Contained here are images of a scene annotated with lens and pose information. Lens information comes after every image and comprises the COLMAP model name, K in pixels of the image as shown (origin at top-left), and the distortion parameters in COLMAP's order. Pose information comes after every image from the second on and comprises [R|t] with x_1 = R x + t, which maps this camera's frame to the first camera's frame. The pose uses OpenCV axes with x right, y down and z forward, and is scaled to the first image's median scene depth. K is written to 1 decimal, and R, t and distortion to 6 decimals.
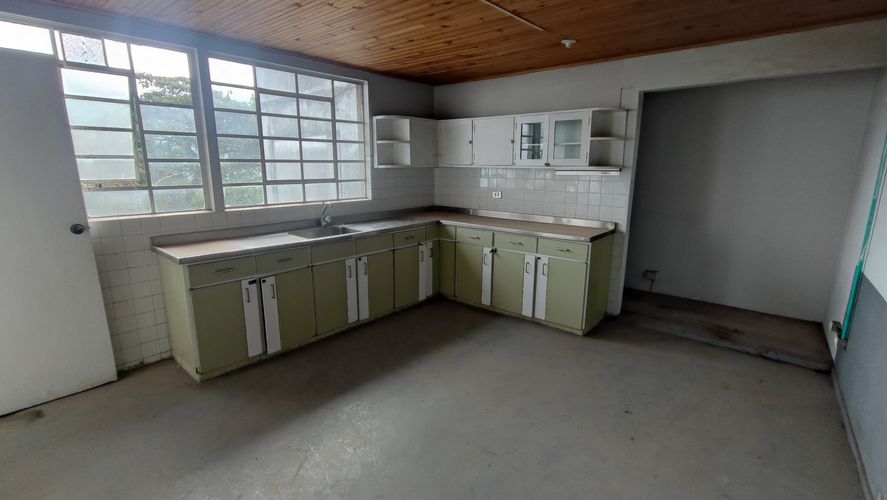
lens RADIAL K [[408.0, 0, 445.3], [0, 408.0, 251.9], [0, 0, 1]] dist [-0.004017, 0.003358]
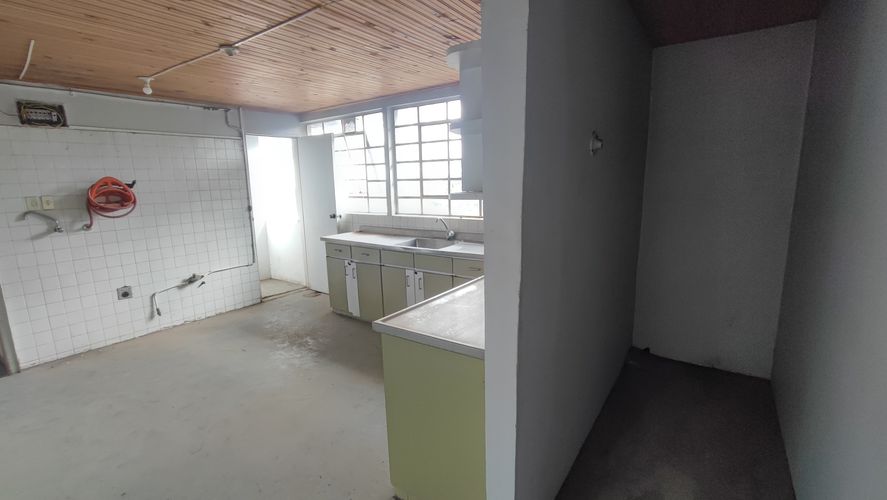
lens RADIAL K [[408.0, 0, 441.7], [0, 408.0, 247.1], [0, 0, 1]] dist [-0.004017, 0.003358]
pose [[0.060190, 0.155240, -0.986041, 0.834097], [-0.185404, 0.972382, 0.141773, -0.211759], [0.980817, 0.174282, 0.087309, 0.993310]]
